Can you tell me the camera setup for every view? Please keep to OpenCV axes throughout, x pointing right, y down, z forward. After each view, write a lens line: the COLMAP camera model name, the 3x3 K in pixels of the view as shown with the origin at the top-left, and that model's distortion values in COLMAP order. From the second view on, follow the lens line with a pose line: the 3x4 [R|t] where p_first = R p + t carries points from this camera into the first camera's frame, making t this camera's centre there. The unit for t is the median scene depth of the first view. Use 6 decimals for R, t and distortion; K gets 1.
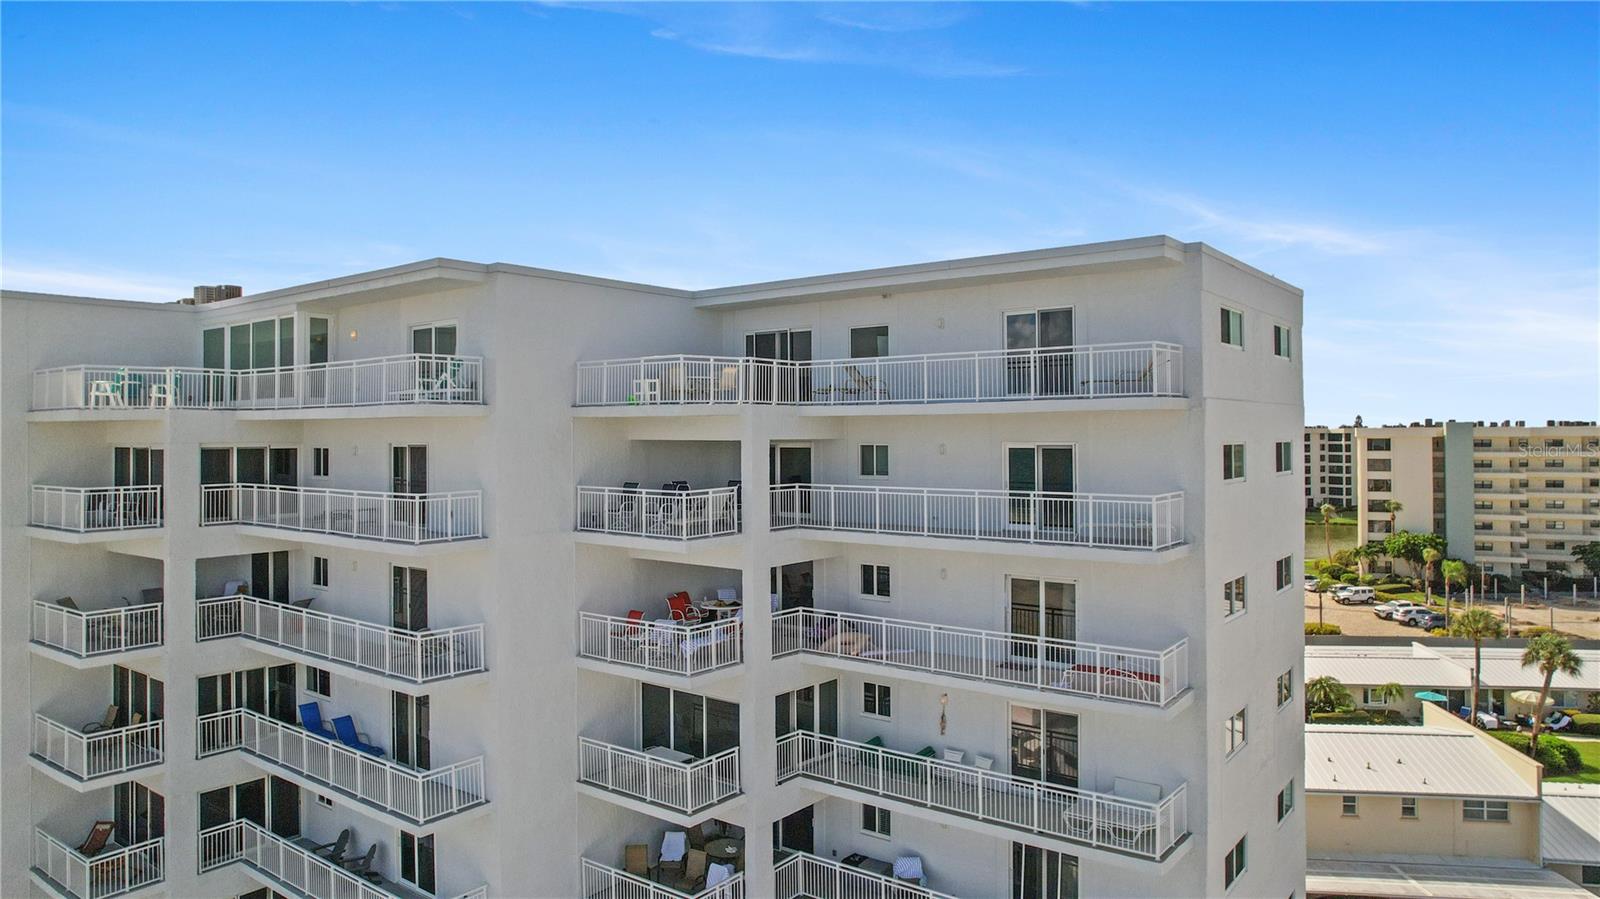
lens RADIAL K [[1033.0, 0, 804.8], [0, 1033.0, 449.7], [0, 0, 1]] dist [-0.030950, 0.001545]
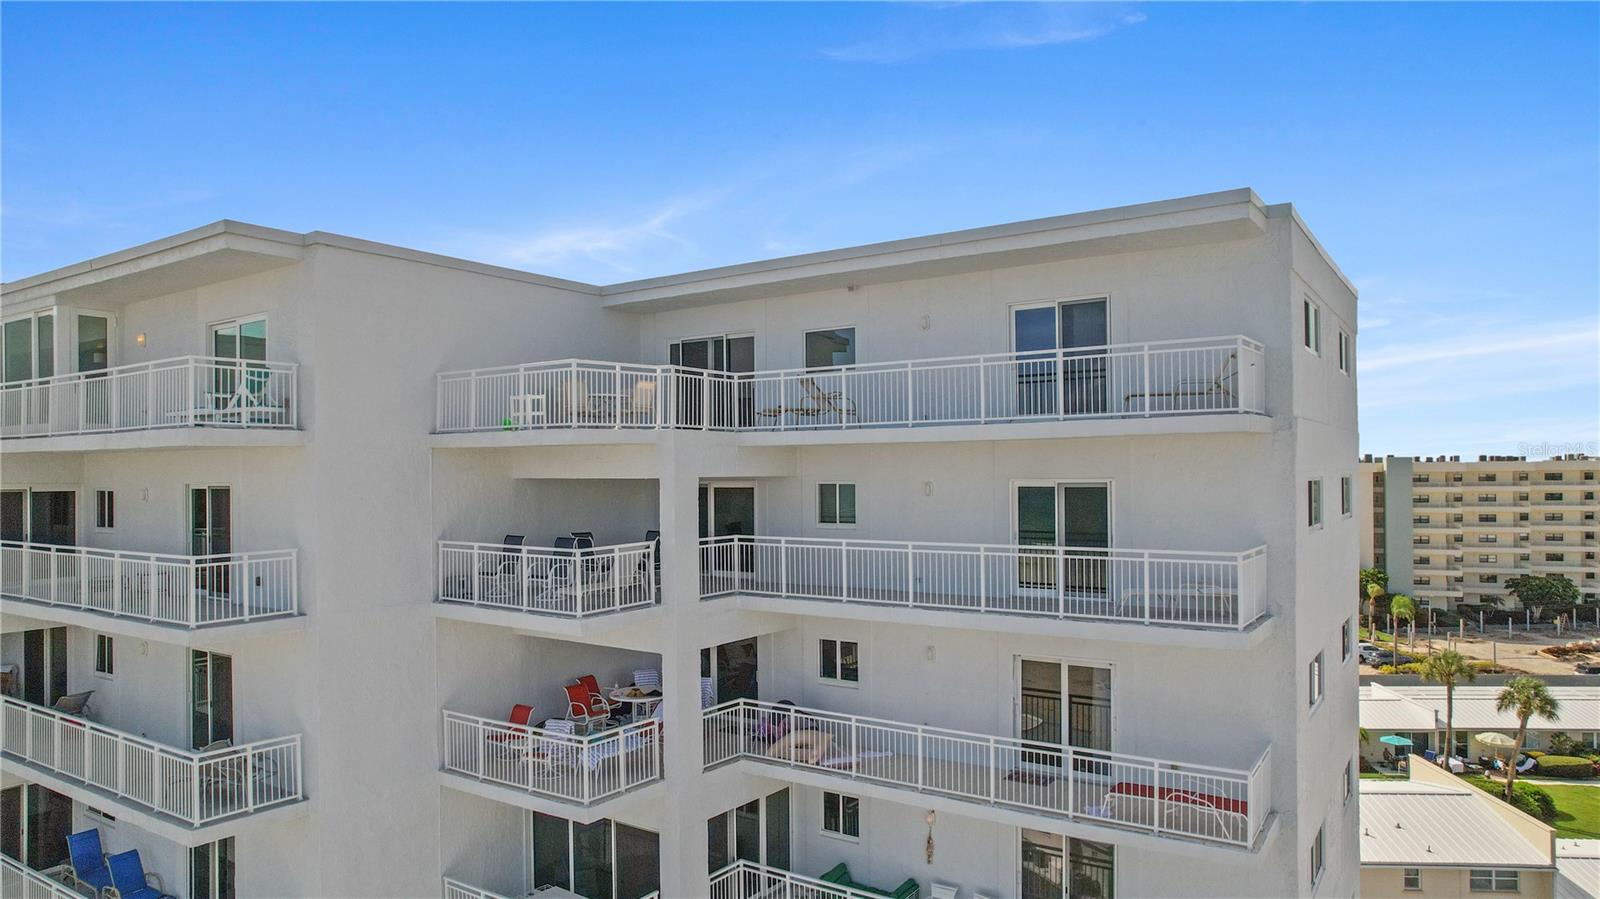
lens RADIAL K [[1033.0, 0, 804.8], [0, 1033.0, 449.7], [0, 0, 1]] dist [-0.030950, 0.001545]
pose [[0.998252, -0.003114, 0.059021, -0.001577], [0.005314, 0.999295, -0.037160, -0.001401], [-0.058863, 0.037409, 0.997565, 0.239629]]
